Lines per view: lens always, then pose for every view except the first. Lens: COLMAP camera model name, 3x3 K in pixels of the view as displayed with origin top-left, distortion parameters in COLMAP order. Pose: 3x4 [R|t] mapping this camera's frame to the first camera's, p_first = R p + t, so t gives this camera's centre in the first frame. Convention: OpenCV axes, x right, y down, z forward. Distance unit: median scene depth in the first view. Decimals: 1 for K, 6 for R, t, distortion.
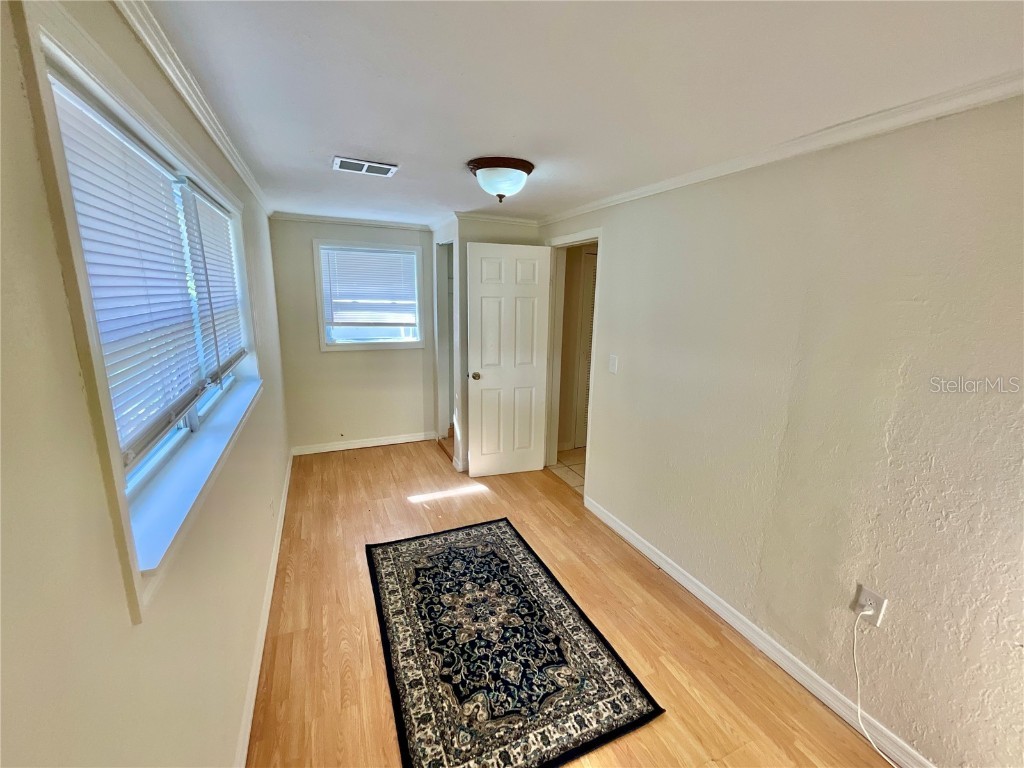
lens RADIAL K [[416.0, 0, 511.9], [0, 416.0, 386.5], [0, 0, 1]] dist [-0.008001, 0.005740]
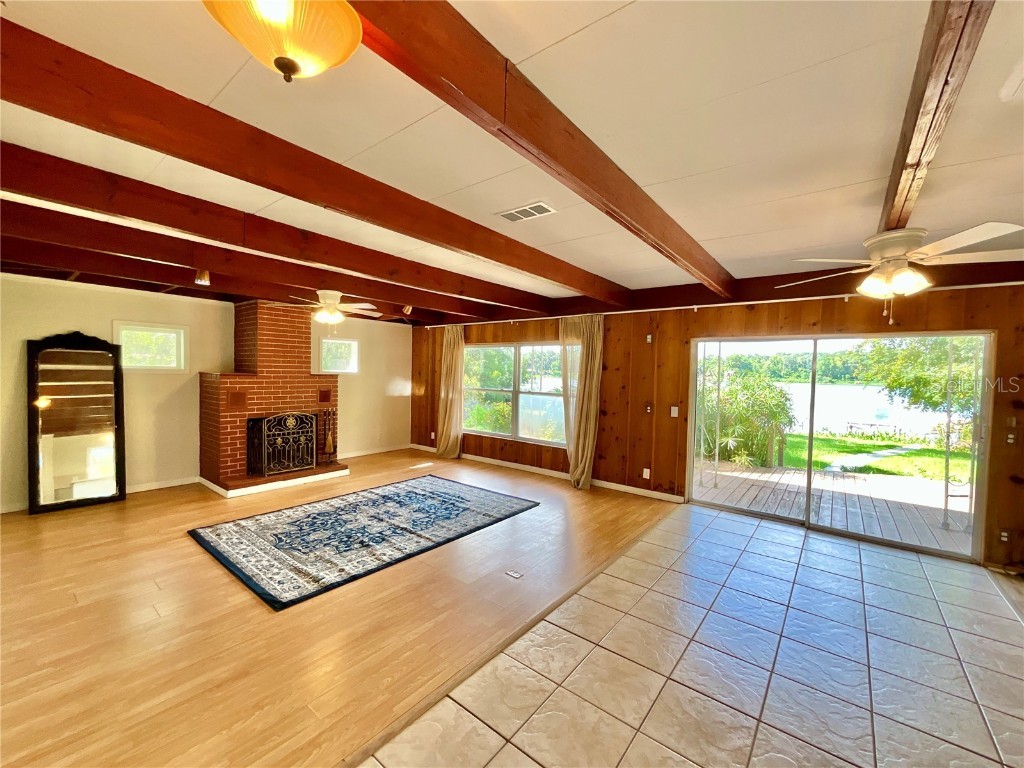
lens RADIAL K [[416.0, 0, 511.9], [0, 416.0, 386.5], [0, 0, 1]] dist [-0.008001, 0.005740]
pose [[-0.452035, -0.060399, 0.889953, -0.916474], [0.163368, 0.975223, 0.149166, 0.118602], [-0.876912, 0.212818, -0.430968, 0.934792]]
